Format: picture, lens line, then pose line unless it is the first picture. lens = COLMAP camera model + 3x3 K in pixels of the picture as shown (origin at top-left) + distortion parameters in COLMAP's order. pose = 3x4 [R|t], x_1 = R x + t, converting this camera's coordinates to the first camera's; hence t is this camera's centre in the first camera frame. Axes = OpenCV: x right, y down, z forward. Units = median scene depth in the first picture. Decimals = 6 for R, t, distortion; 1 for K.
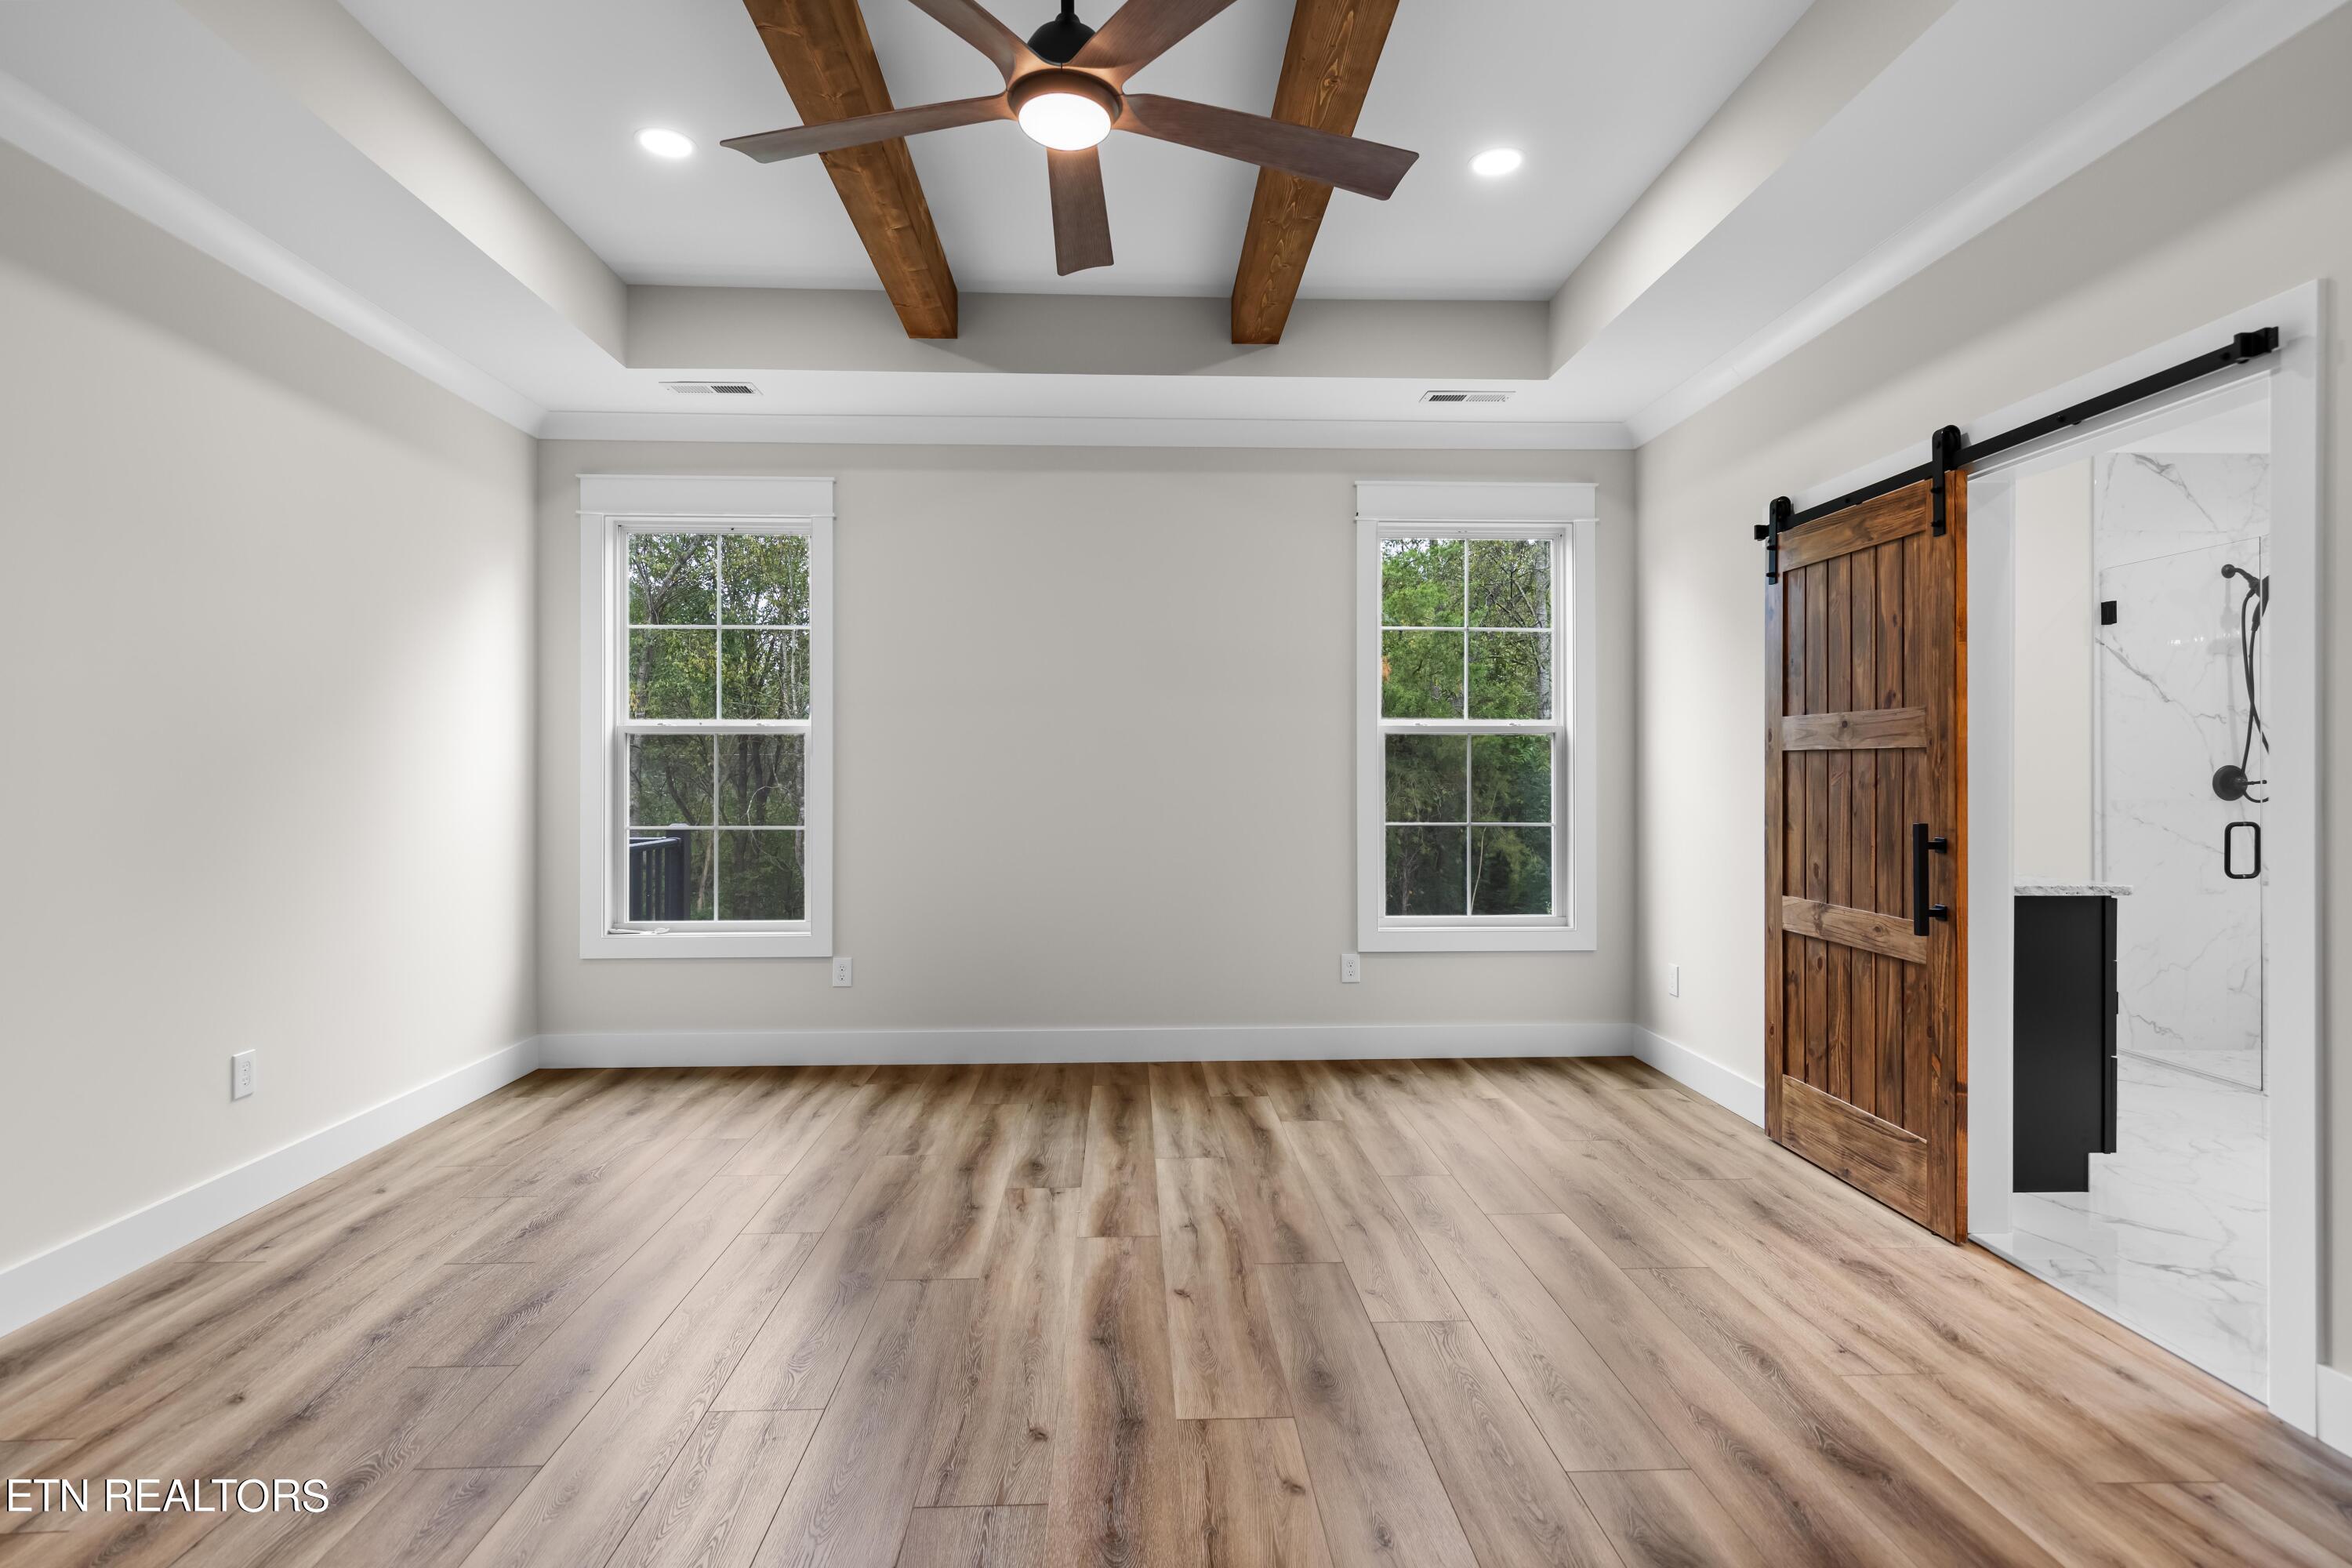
lens RADIAL K [[1162.4, 0, 1170.2], [0, 1162.4, 773.5], [0, 0, 1]] dist [0.006792, -0.000372]
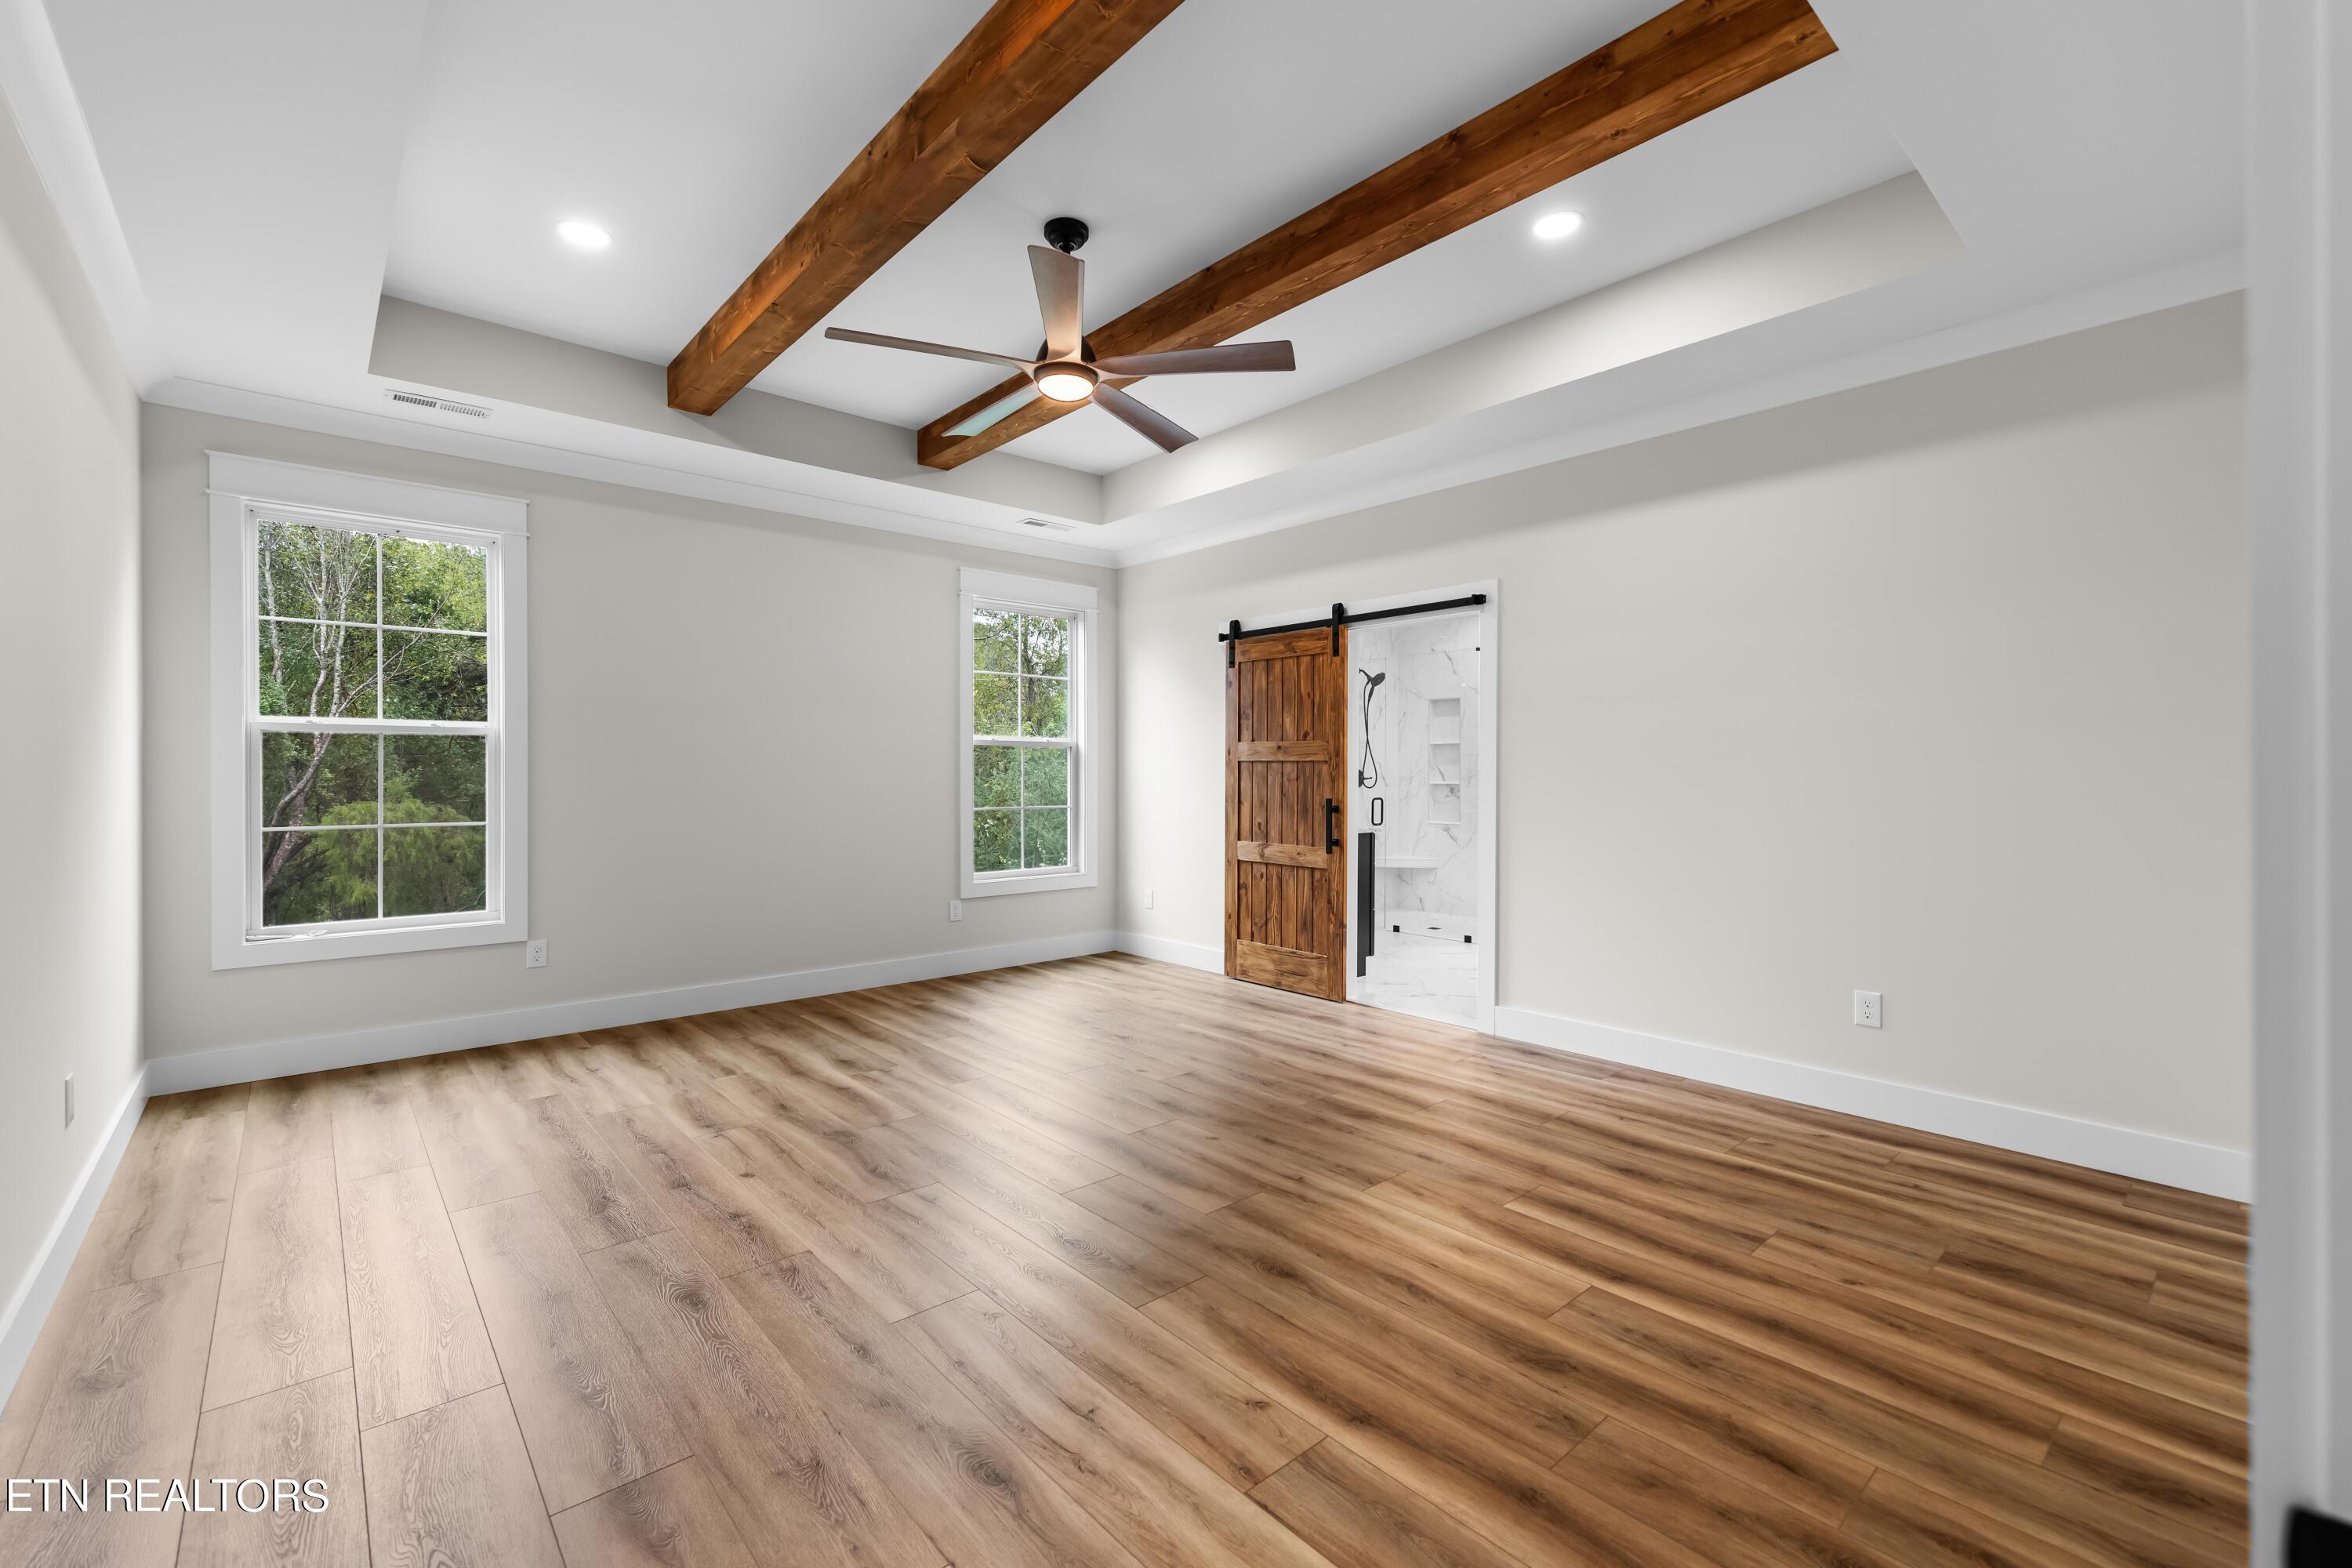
lens RADIAL K [[980.9, 0, 1176.0], [0, 980.9, 784.0], [0, 0, 1]] dist [0.002054, 0.000086]
pose [[0.777503, -0.005637, 0.628855, -0.512463], [-0.001068, 0.999947, 0.010283, 0.000607], [-0.628879, -0.008667, 0.777455, -0.125251]]
